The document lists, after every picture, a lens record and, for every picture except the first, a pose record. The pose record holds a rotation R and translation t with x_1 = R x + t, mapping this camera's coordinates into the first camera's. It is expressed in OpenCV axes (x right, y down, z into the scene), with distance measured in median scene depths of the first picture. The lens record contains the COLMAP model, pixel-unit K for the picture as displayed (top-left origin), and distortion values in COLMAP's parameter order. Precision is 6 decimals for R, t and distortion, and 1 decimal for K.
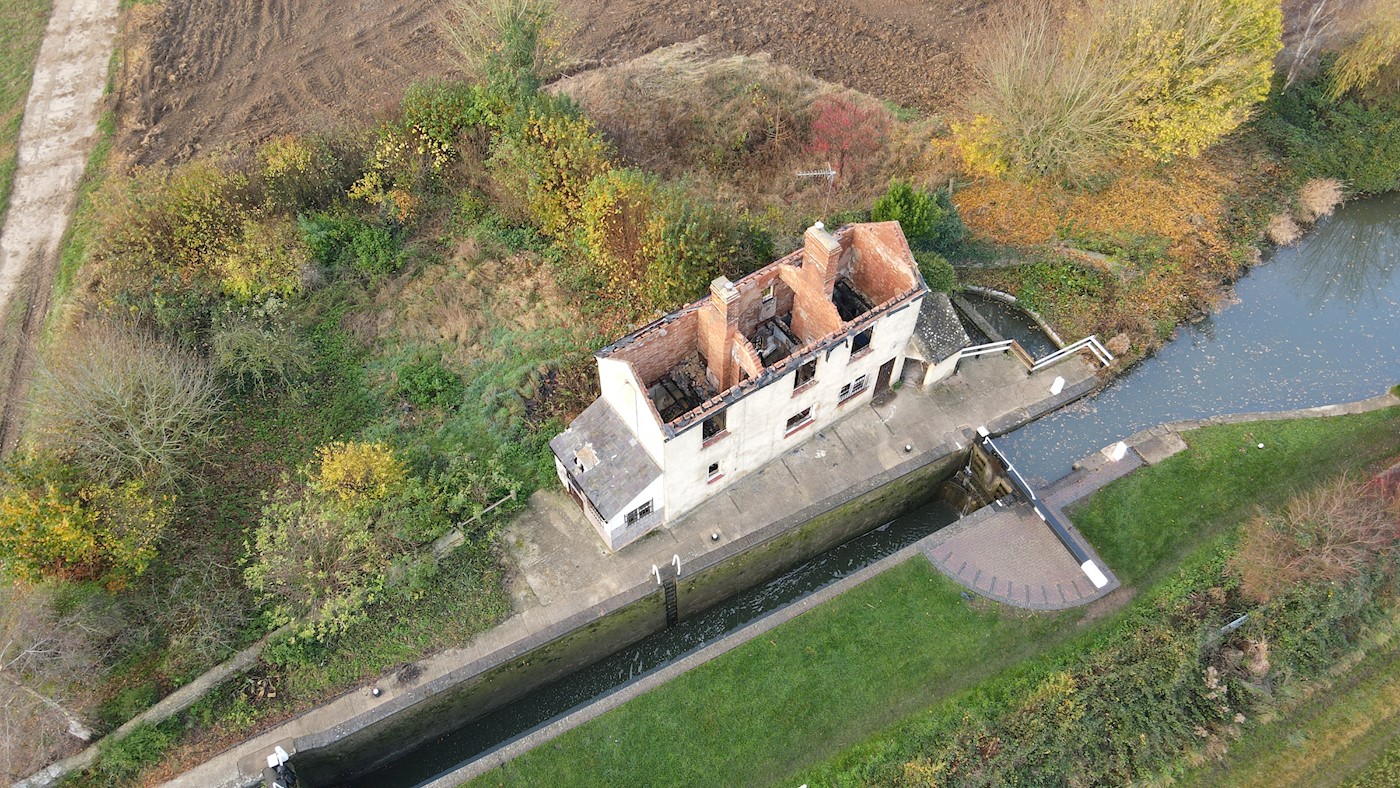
lens RADIAL K [[1011.1, 0, 701.5], [0, 1011.1, 440.4], [0, 0, 1]] dist [-0.009050, -0.000277]
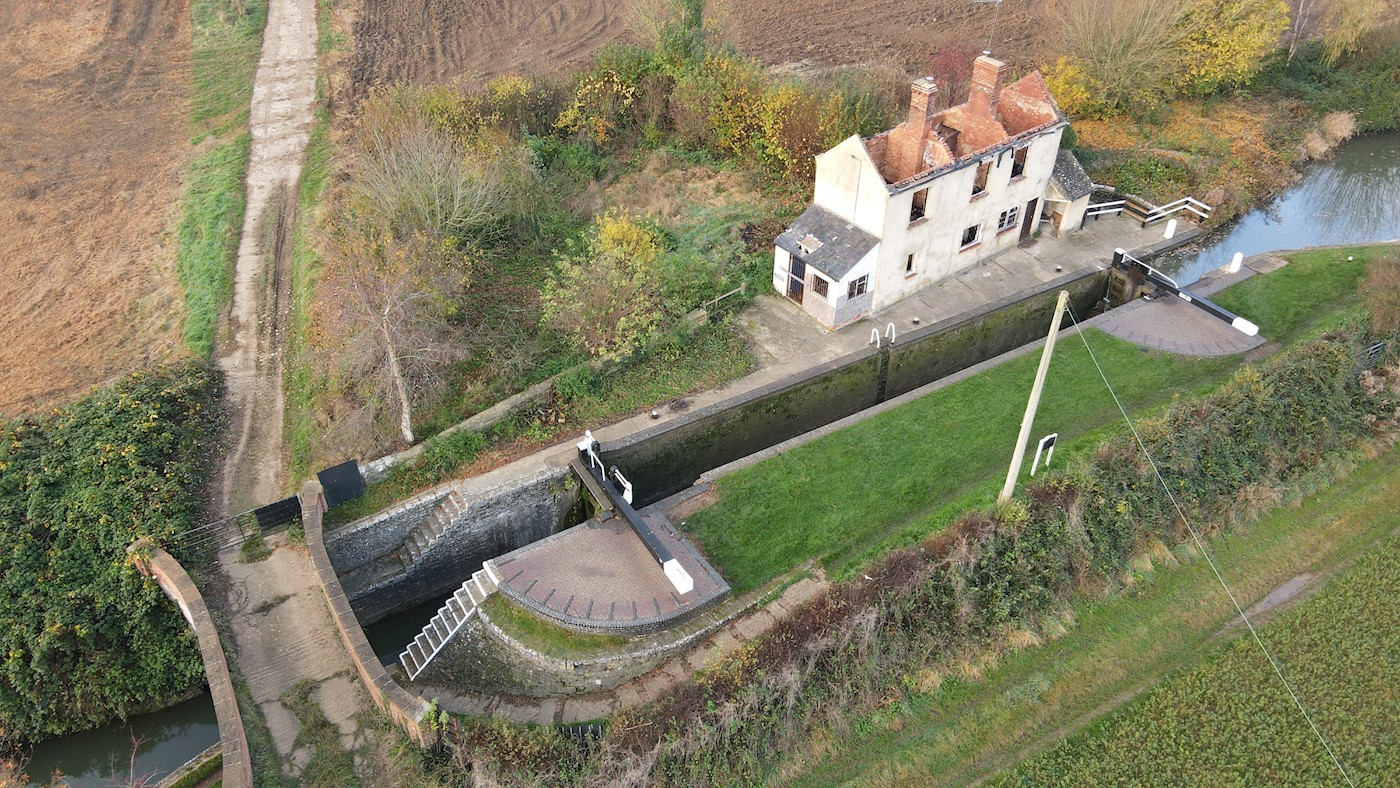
lens RADIAL K [[1011.1, 0, 701.5], [0, 1011.1, 440.4], [0, 0, 1]] dist [-0.009050, -0.000277]
pose [[0.998250, -0.045348, 0.037945, -0.264912], [0.053467, 0.966304, -0.251791, 0.475760], [-0.025248, 0.253379, 0.967037, -0.072611]]
